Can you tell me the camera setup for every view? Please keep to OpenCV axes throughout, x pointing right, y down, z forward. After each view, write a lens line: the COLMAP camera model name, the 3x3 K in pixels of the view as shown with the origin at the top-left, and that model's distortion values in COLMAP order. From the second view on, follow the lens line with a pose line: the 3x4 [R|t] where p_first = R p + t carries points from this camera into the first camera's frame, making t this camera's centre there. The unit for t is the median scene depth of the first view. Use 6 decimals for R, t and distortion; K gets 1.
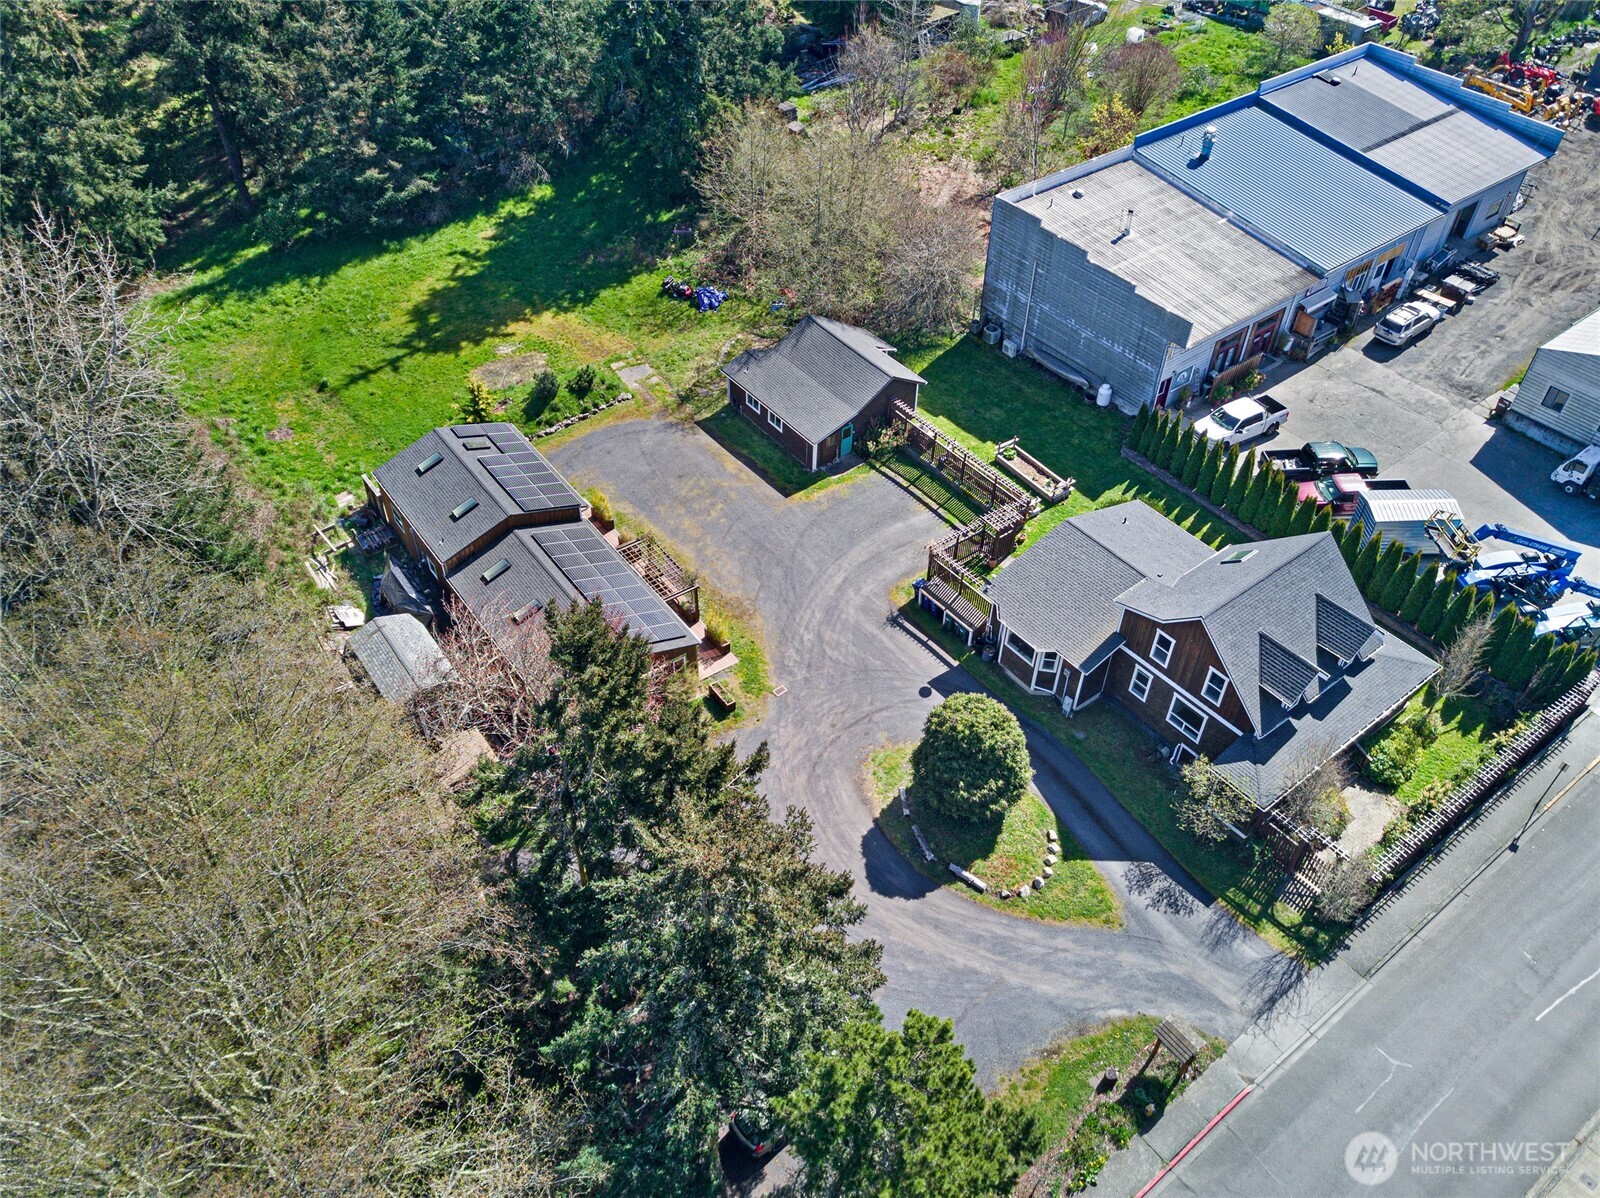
lens RADIAL K [[1224.4, 0, 802.8], [0, 1224.4, 598.5], [0, 0, 1]] dist [0.010646, -0.007759]
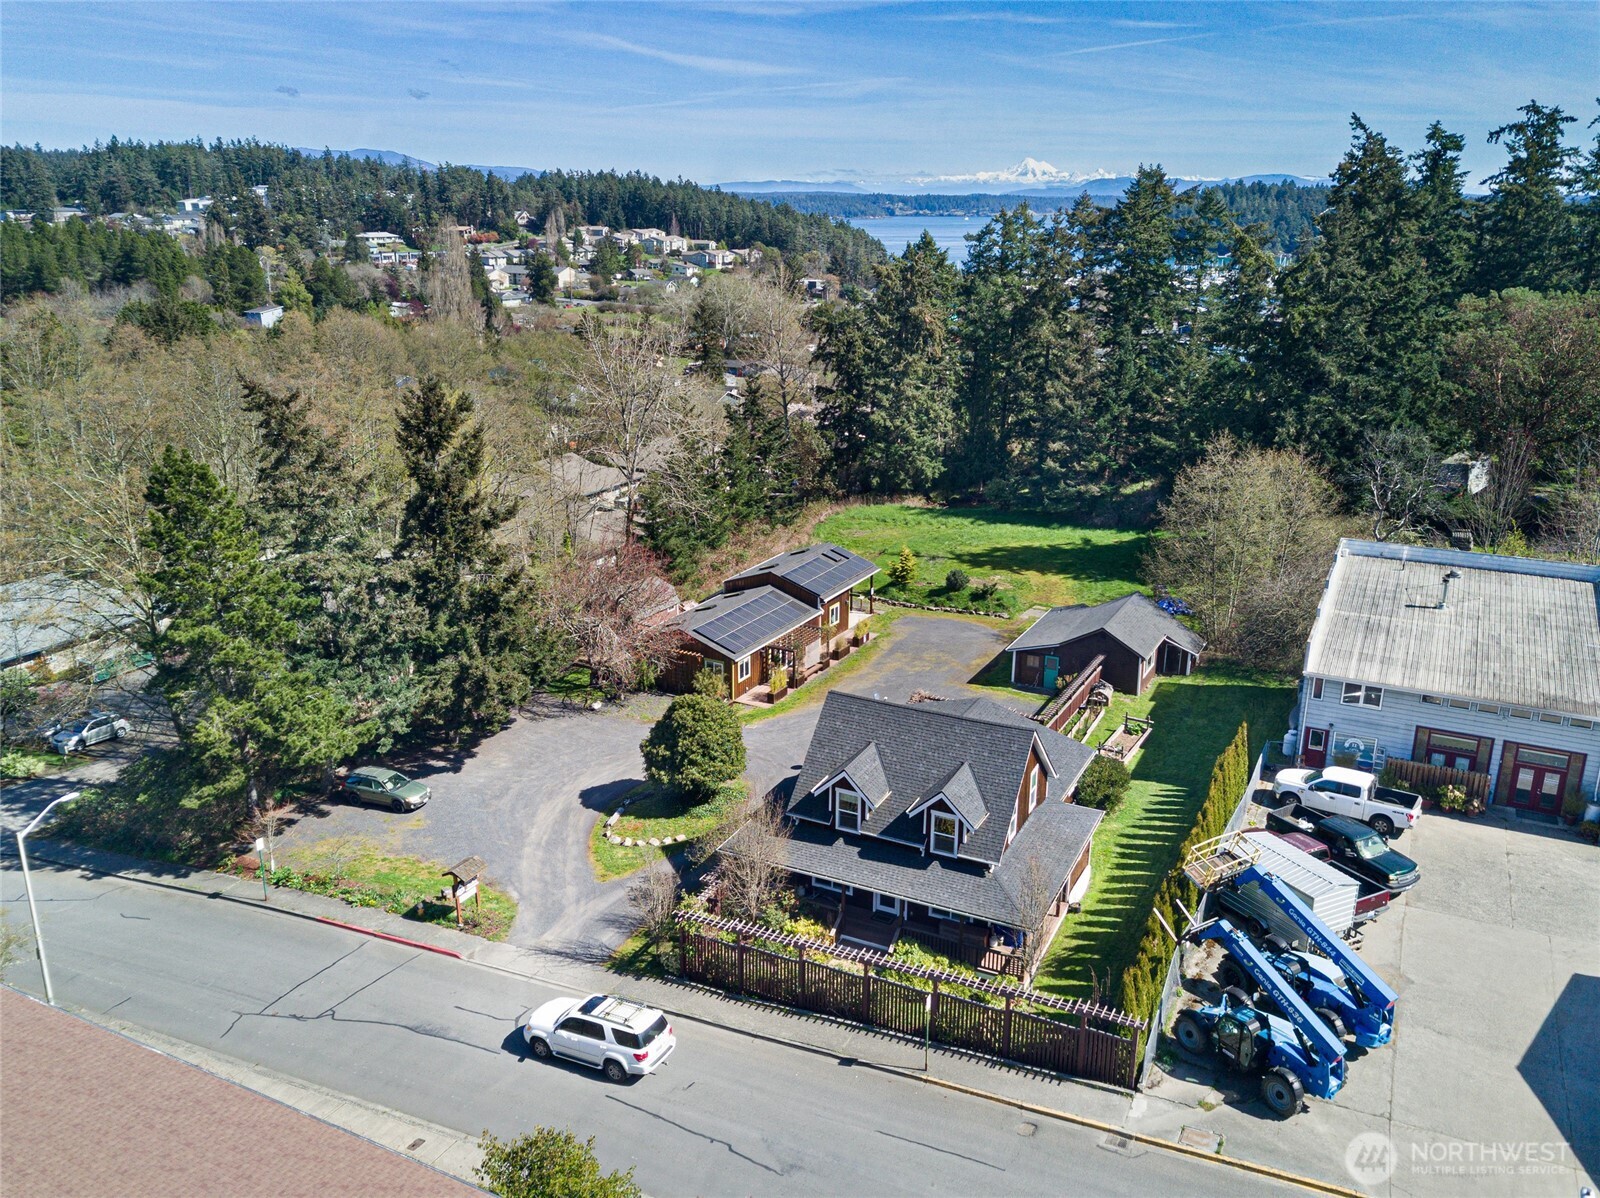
lens RADIAL K [[1251.4, 0, 800.0], [0, 1251.4, 599.0], [0, 0, 1]] dist [0.022572, -0.000333]
pose [[0.438391, 0.259071, -0.860637, 1.163241], [-0.615000, 0.784755, -0.077039, 0.049402], [0.655431, 0.563064, 0.503358, 0.403858]]
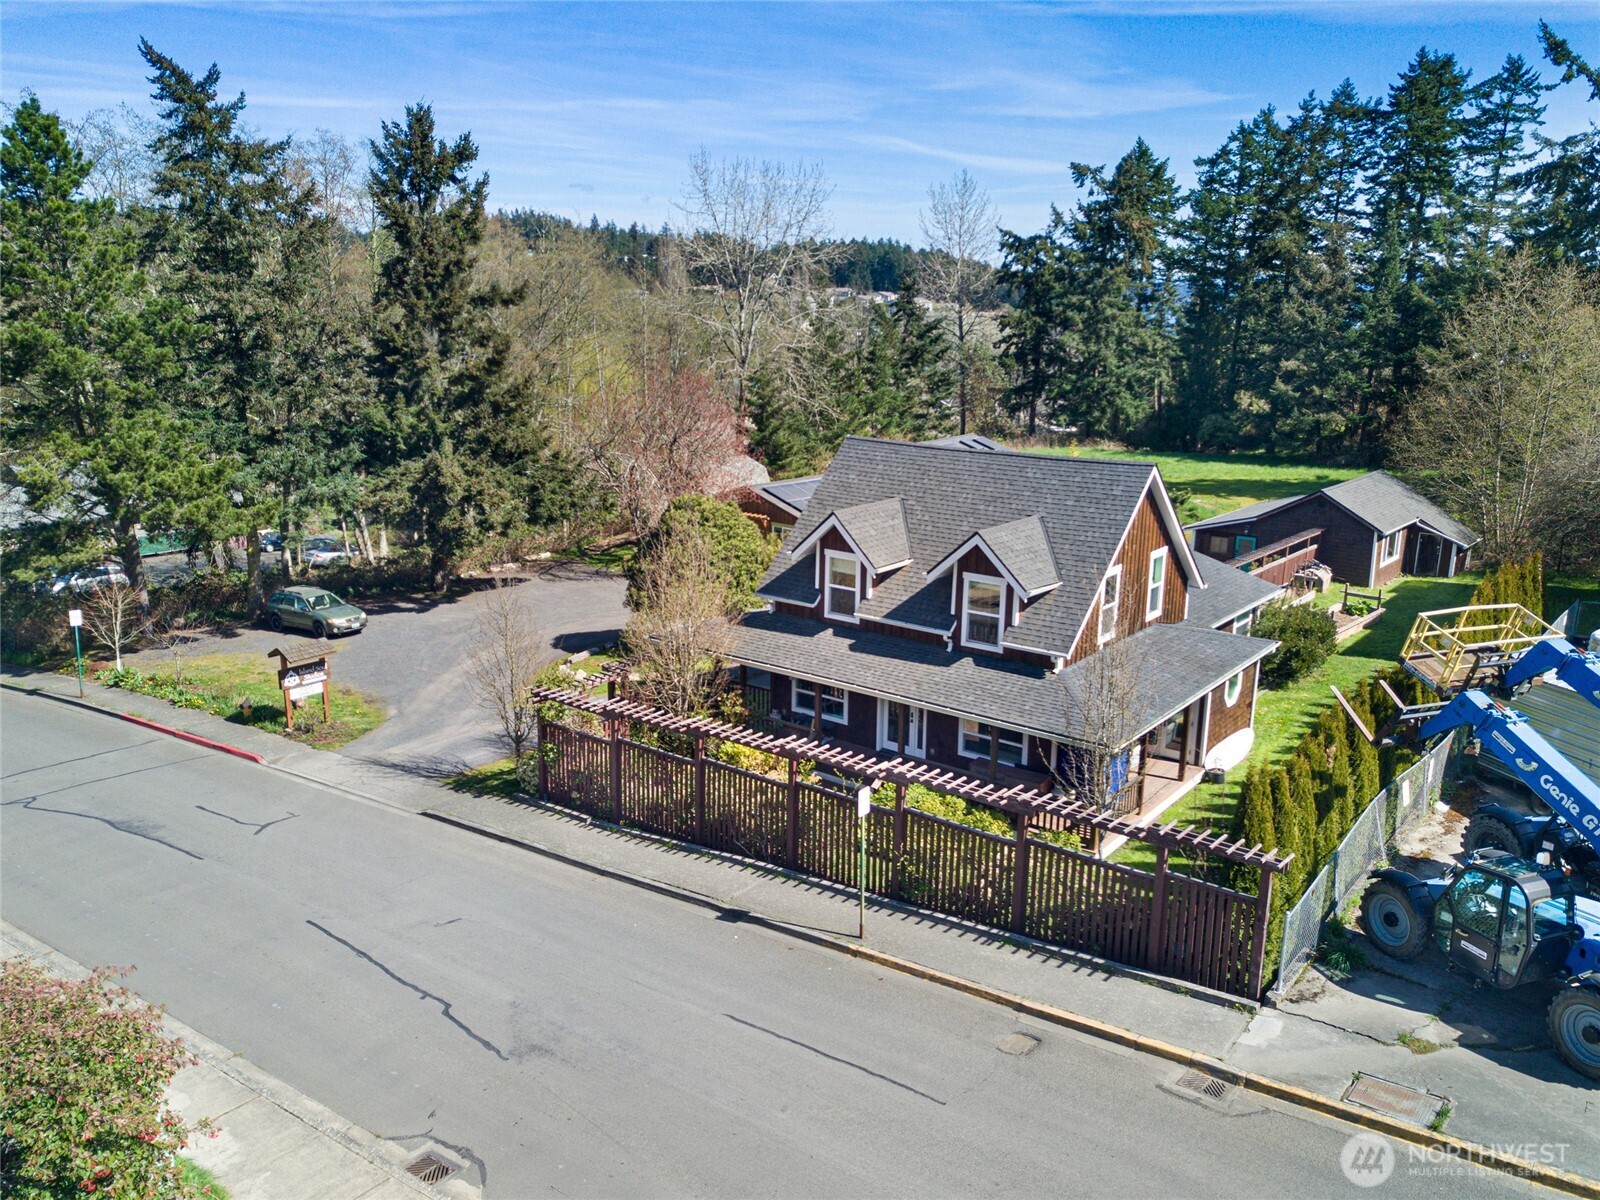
lens RADIAL K [[1269.9, 0, 800.8], [0, 1269.9, 591.6], [0, 0, 1]] dist [0.031469, -0.003431]
pose [[0.254639, 0.215879, -0.942632, 0.972500], [-0.671501, 0.740911, -0.011715, 0.103923], [0.695877, 0.635962, 0.333628, 0.781855]]
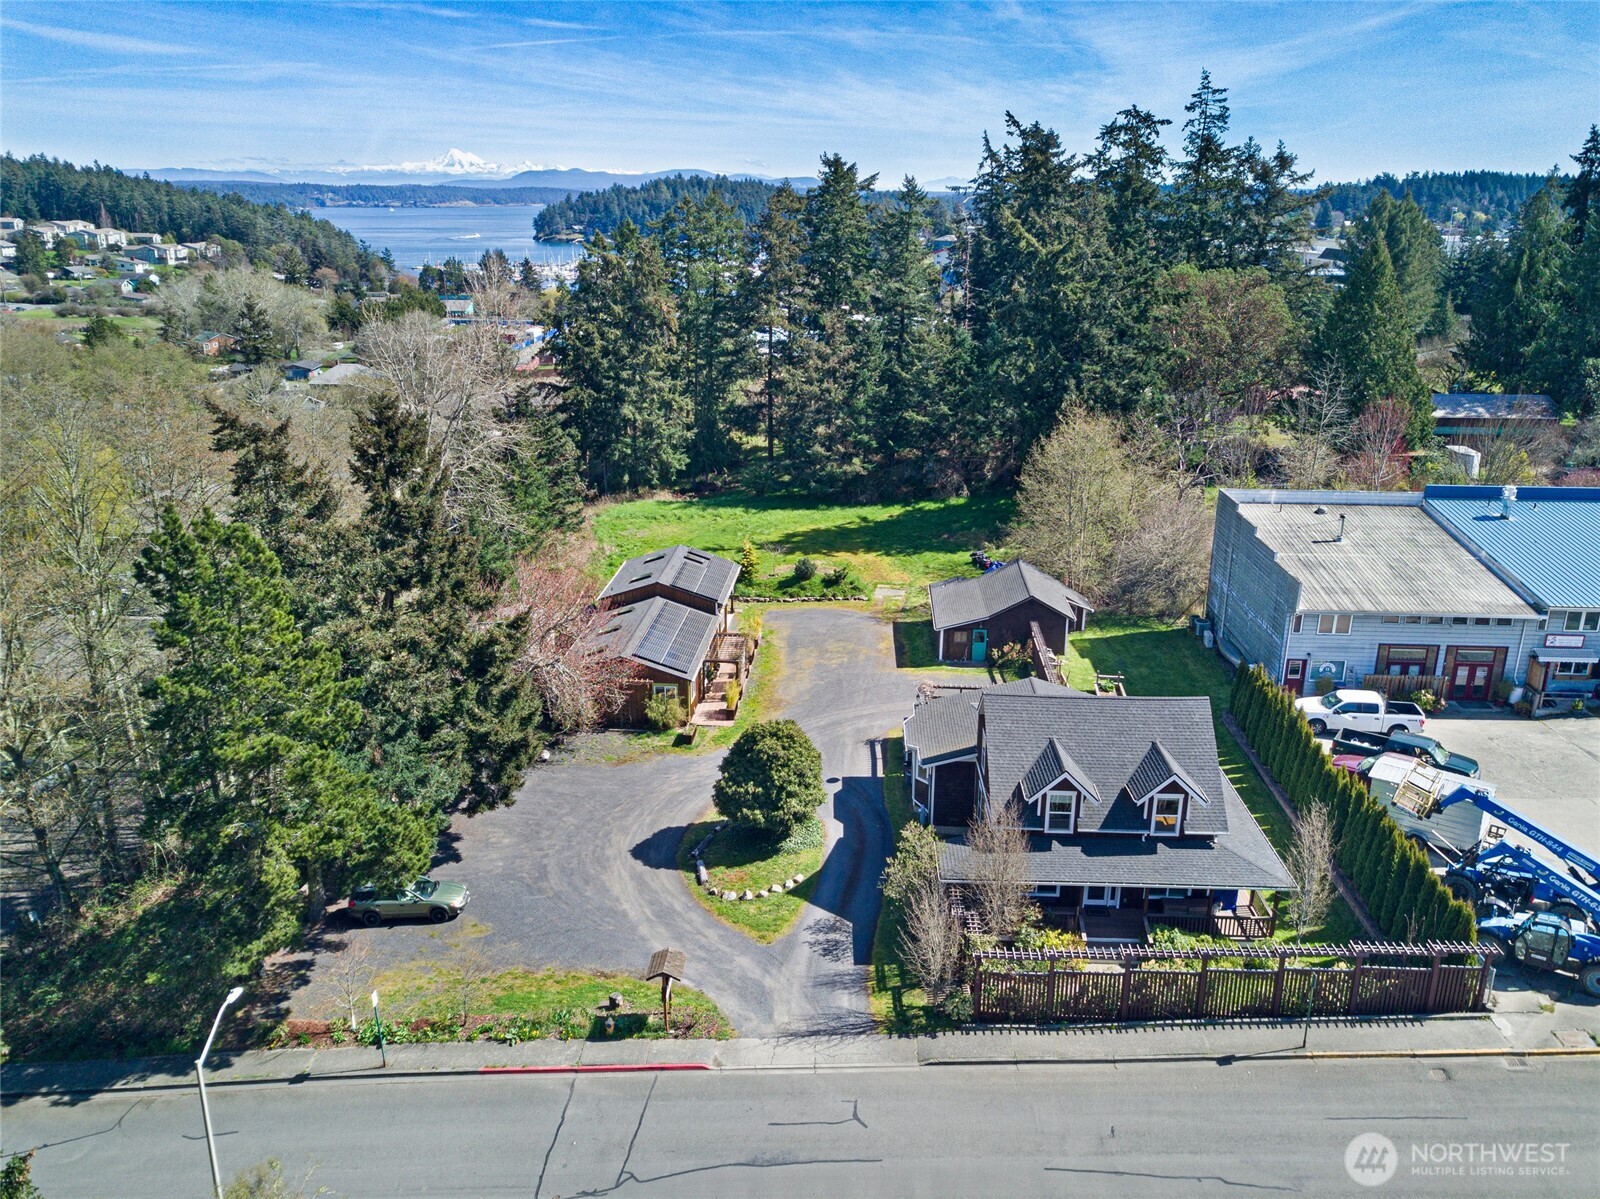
lens RADIAL K [[1224.4, 0, 802.8], [0, 1224.4, 599.0], [0, 0, 1]] dist [0.010646, -0.007759]
pose [[0.768323, 0.190848, -0.610948, 0.778737], [-0.436148, 0.854712, -0.281500, 0.282395], [0.468461, 0.482746, 0.739933, 0.167006]]
